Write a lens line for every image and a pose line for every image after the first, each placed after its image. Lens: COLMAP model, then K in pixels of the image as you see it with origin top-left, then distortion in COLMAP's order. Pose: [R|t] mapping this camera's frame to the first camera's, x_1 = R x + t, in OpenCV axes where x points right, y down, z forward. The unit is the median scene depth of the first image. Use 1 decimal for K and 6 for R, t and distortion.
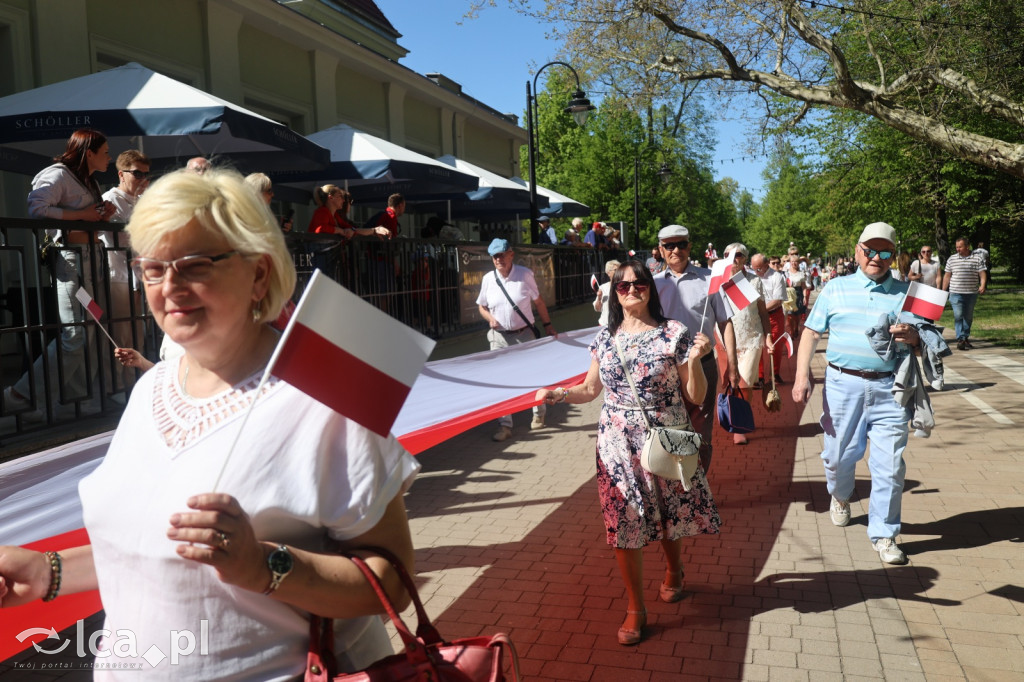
lens RADIAL K [[890.8, 0, 501.4], [0, 890.8, 348.5], [0, 0, 1]] dist [-0.025901, 0.004530]
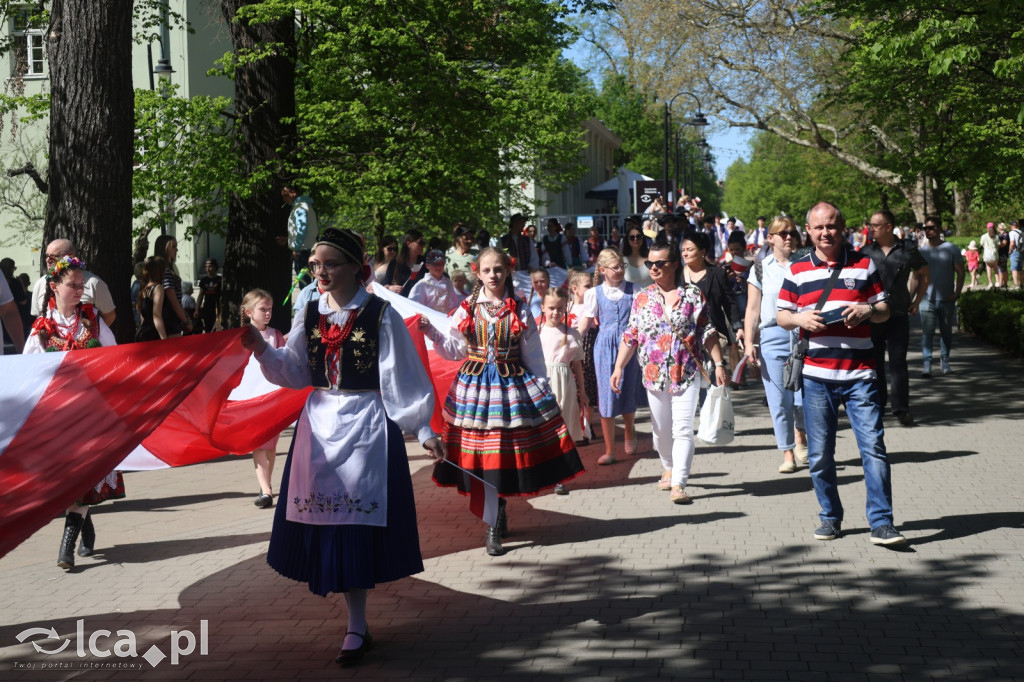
lens RADIAL K [[1709.3, 0, 514.7], [0, 1709.3, 341.2], [0, 0, 1]] dist [-0.052918, 0.011816]
pose [[0.984551, 0.012273, 0.174666, -0.697125], [-0.006433, 0.999402, -0.033964, 0.210295], [-0.174978, 0.032315, 0.984042, -1.946822]]
